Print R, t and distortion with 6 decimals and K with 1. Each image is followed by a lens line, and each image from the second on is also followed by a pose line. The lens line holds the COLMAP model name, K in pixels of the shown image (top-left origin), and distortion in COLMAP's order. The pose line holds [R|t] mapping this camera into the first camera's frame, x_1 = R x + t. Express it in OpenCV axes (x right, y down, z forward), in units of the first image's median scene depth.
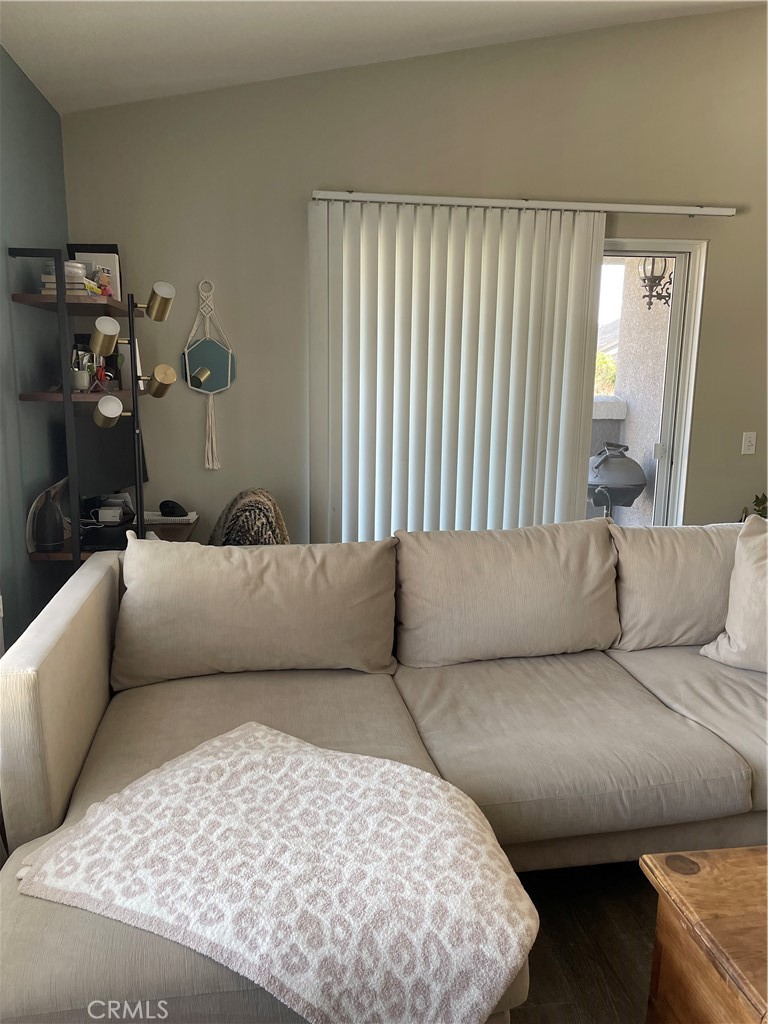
lens RADIAL K [[773.7, 0, 379.9], [0, 773.7, 510.3], [0, 0, 1]] dist [0.085679, -0.106922]
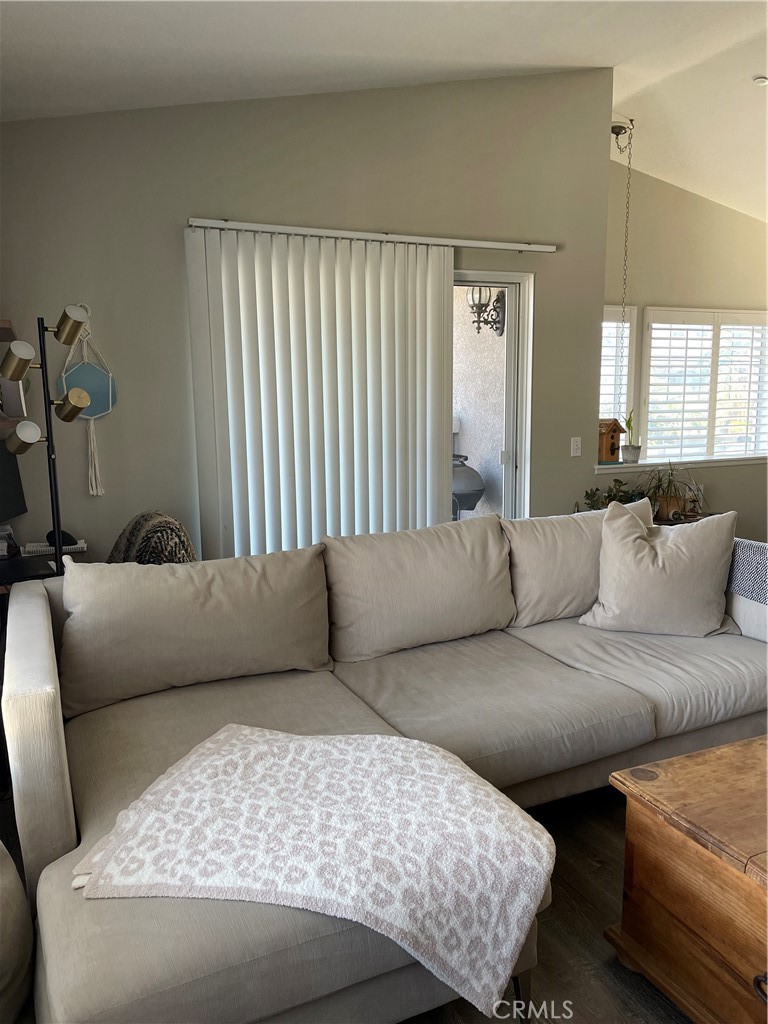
lens RADIAL K [[773.7, 0, 380.4], [0, 773.7, 517.0], [0, 0, 1]] dist [0.085679, -0.106922]
pose [[0.963210, -0.067827, 0.260049, -0.195411], [0.073779, 0.997187, -0.013183, 0.020342], [-0.258424, 0.031884, 0.965505, -0.061884]]
